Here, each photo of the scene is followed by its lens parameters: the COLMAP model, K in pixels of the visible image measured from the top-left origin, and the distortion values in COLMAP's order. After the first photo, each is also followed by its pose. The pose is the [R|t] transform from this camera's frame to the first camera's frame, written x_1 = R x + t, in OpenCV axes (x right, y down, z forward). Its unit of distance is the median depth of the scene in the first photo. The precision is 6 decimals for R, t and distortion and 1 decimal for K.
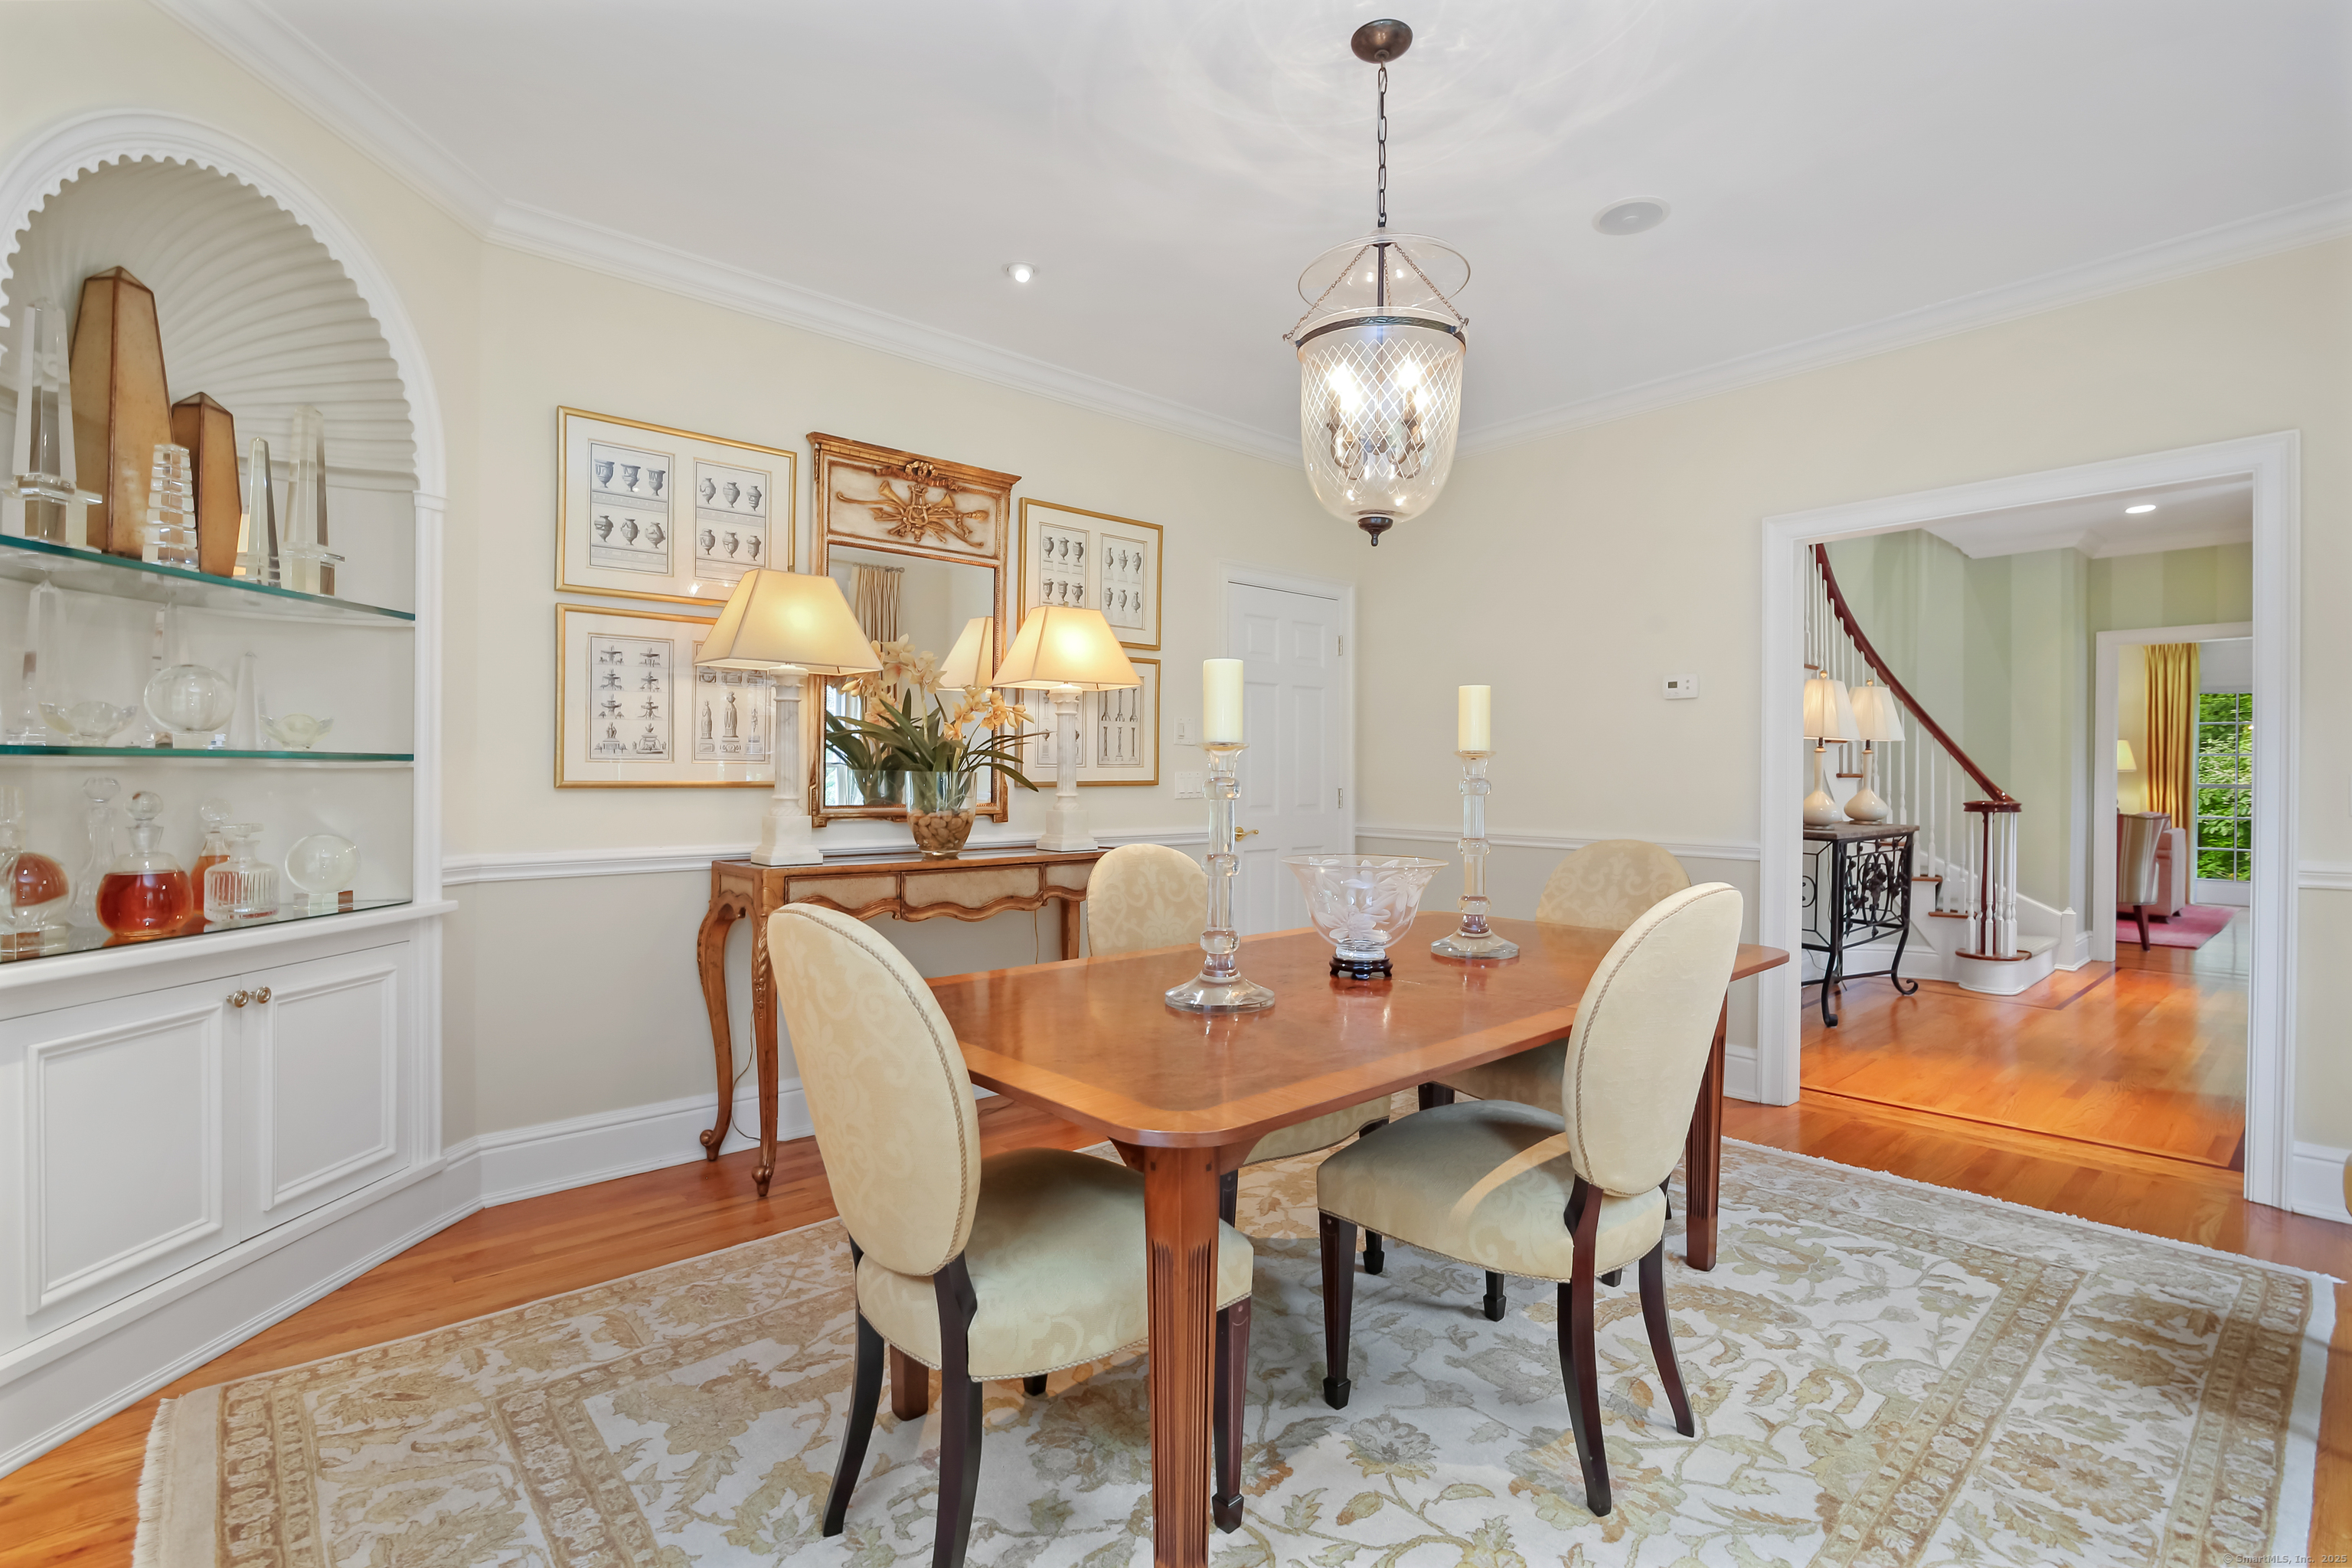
lens RADIAL K [[1087.8, 0, 1169.0], [0, 1087.8, 780.4], [0, 0, 1]] dist [-0.021464, 0.002832]
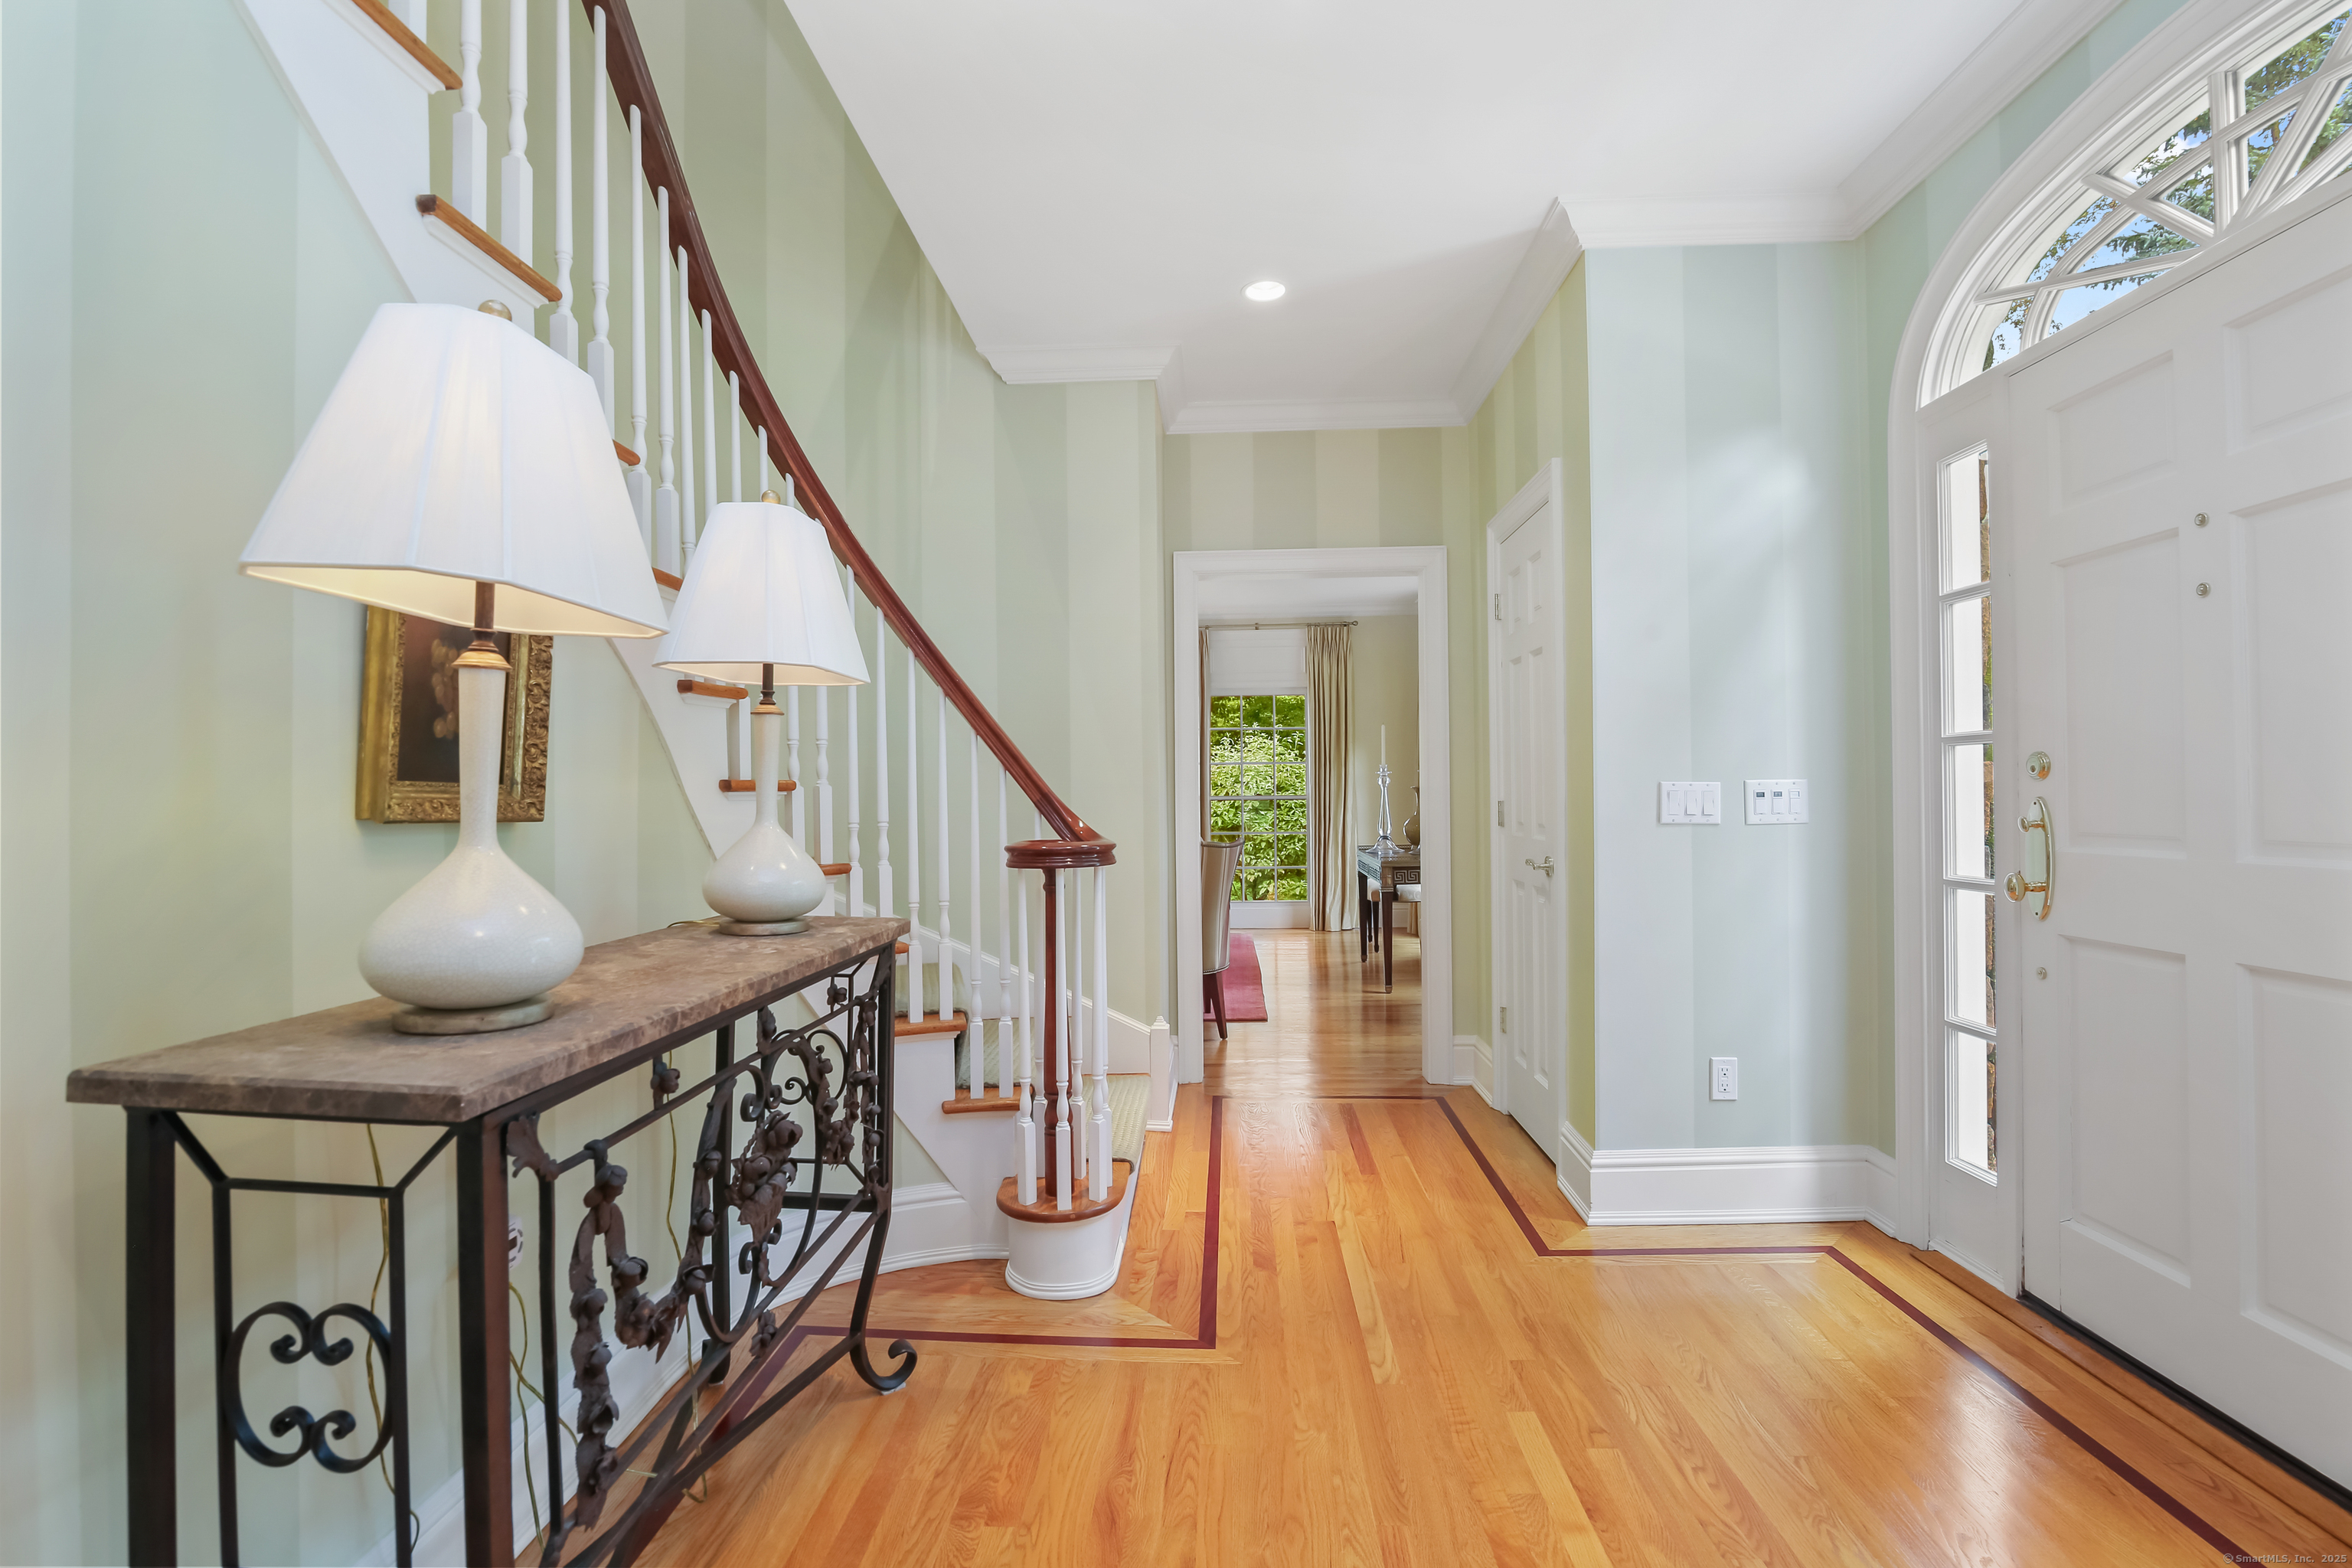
lens RADIAL K [[1087.8, 0, 1173.4], [0, 1087.8, 789.8], [0, 0, 1]] dist [-0.021464, 0.002832]
pose [[0.695579, -0.011328, 0.718361, 0.479487], [0.018962, 0.999817, -0.002594, 0.000911], [-0.718200, 0.015426, 0.695666, 0.656998]]
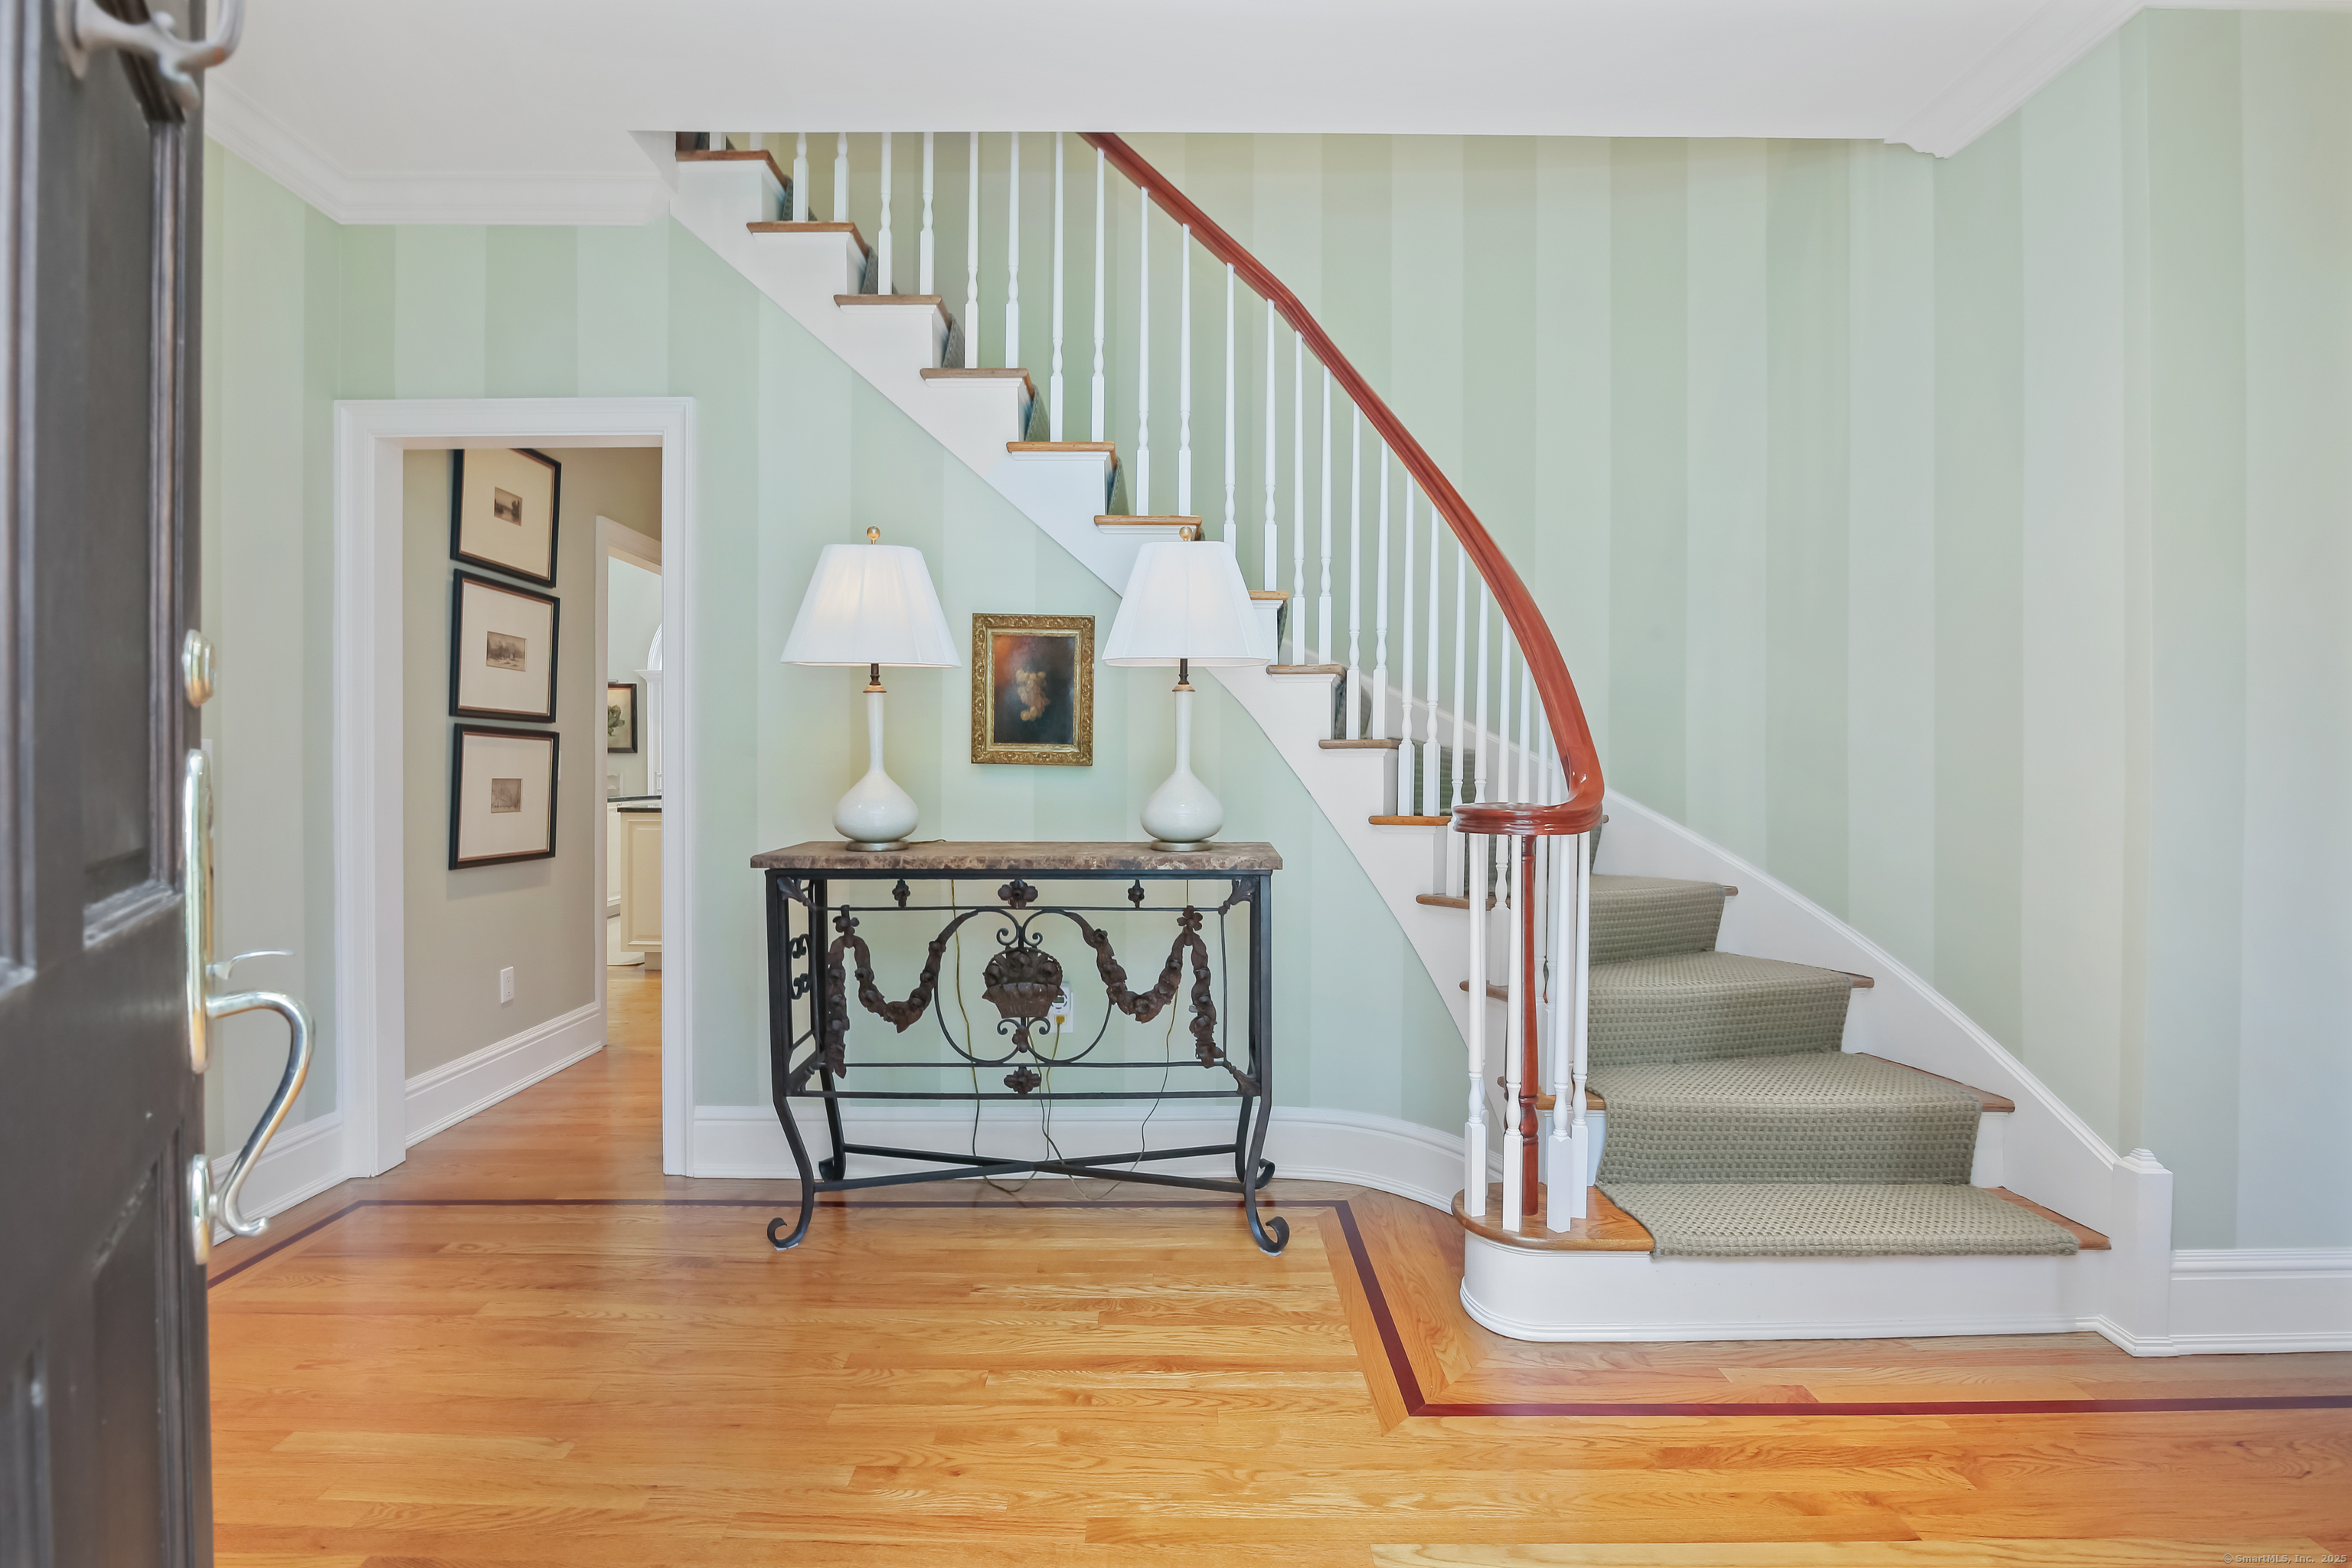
lens RADIAL K [[1087.8, 0, 1173.6], [0, 1087.8, 779.3], [0, 0, 1]] dist [-0.021464, 0.002832]
pose [[0.746362, 0.003973, -0.665528, 0.925373], [-0.001177, 0.999989, 0.004649, 0.009741], [0.665539, -0.002686, 0.746358, 0.633575]]
